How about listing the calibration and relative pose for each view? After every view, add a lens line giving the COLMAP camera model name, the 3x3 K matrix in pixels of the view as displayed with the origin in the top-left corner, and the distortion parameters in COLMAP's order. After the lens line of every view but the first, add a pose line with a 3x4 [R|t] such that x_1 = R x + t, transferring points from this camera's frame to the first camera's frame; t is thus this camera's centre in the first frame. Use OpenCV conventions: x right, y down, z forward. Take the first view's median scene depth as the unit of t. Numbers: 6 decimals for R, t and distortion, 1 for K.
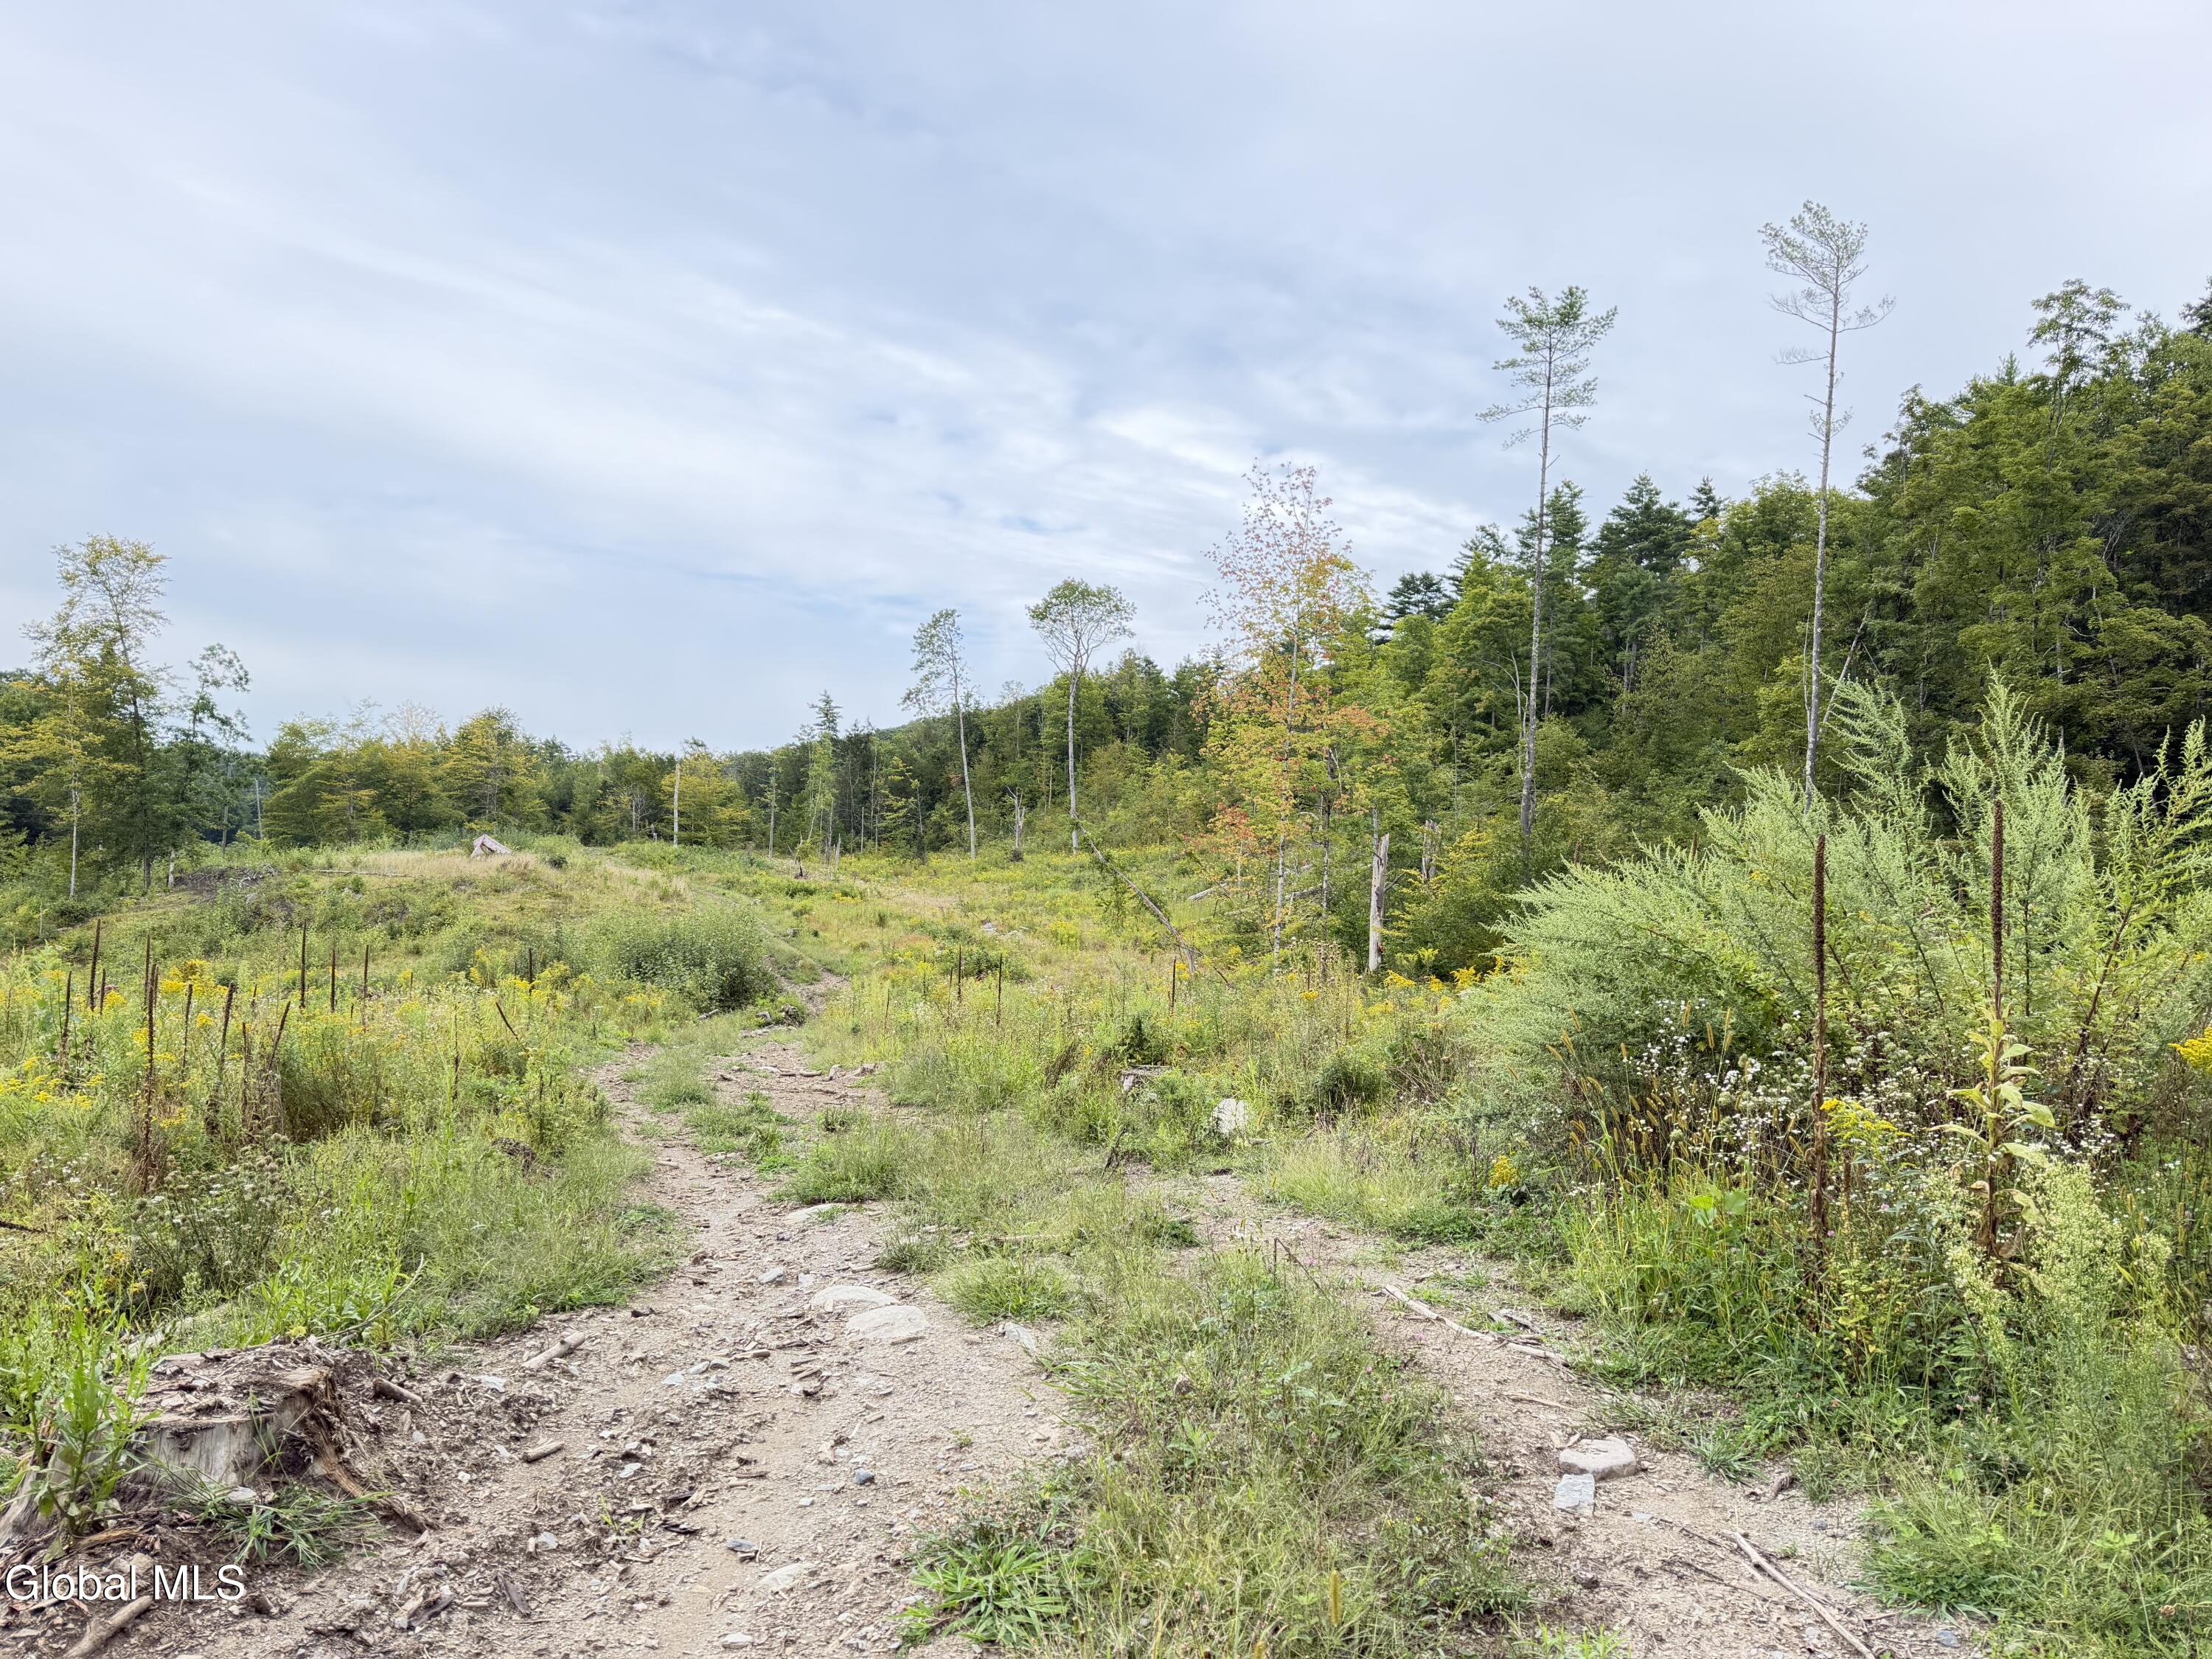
lens RADIAL K [[1551.6, 0, 1208.0], [0, 1551.6, 837.1], [0, 0, 1]] dist [0.189064, -0.183289]
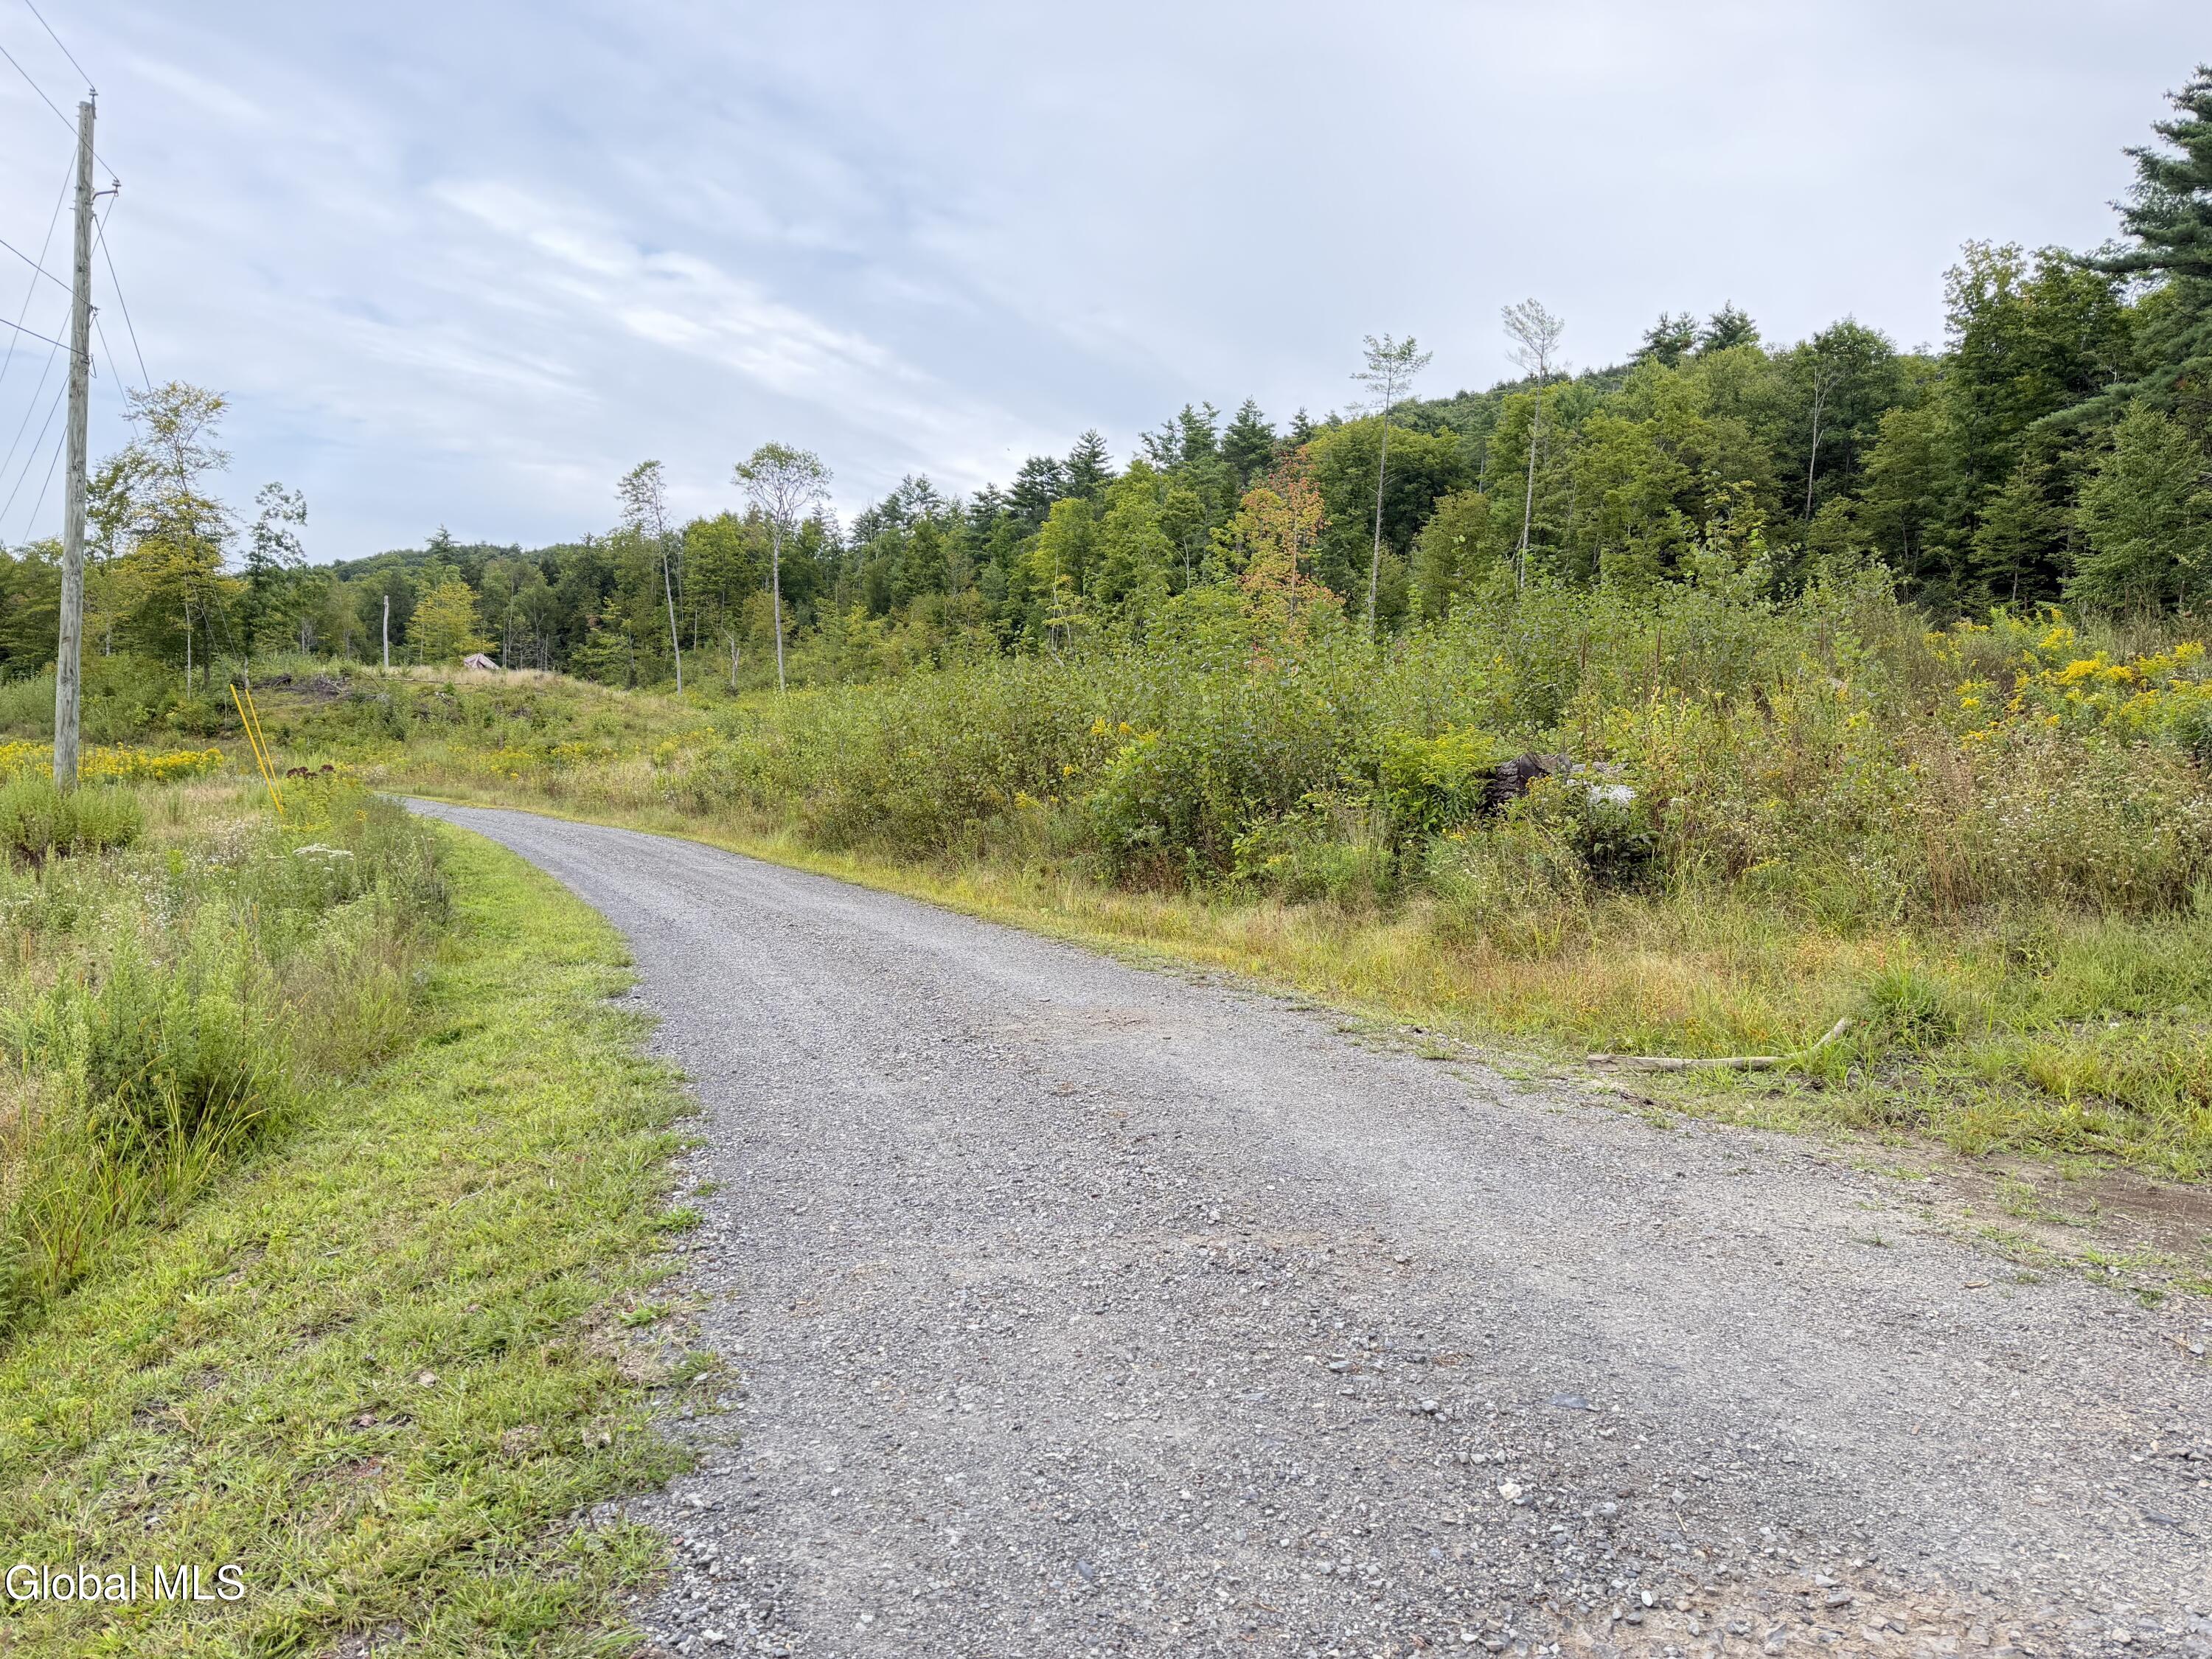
lens RADIAL K [[1551.6, 0, 1208.0], [0, 1551.6, 837.1], [0, 0, 1]] dist [0.189064, -0.183289]
pose [[0.935757, -0.009843, 0.352508, -0.207602], [-0.021486, 0.996162, 0.084852, 0.011606], [-0.351990, -0.086975, 0.931954, -0.183356]]
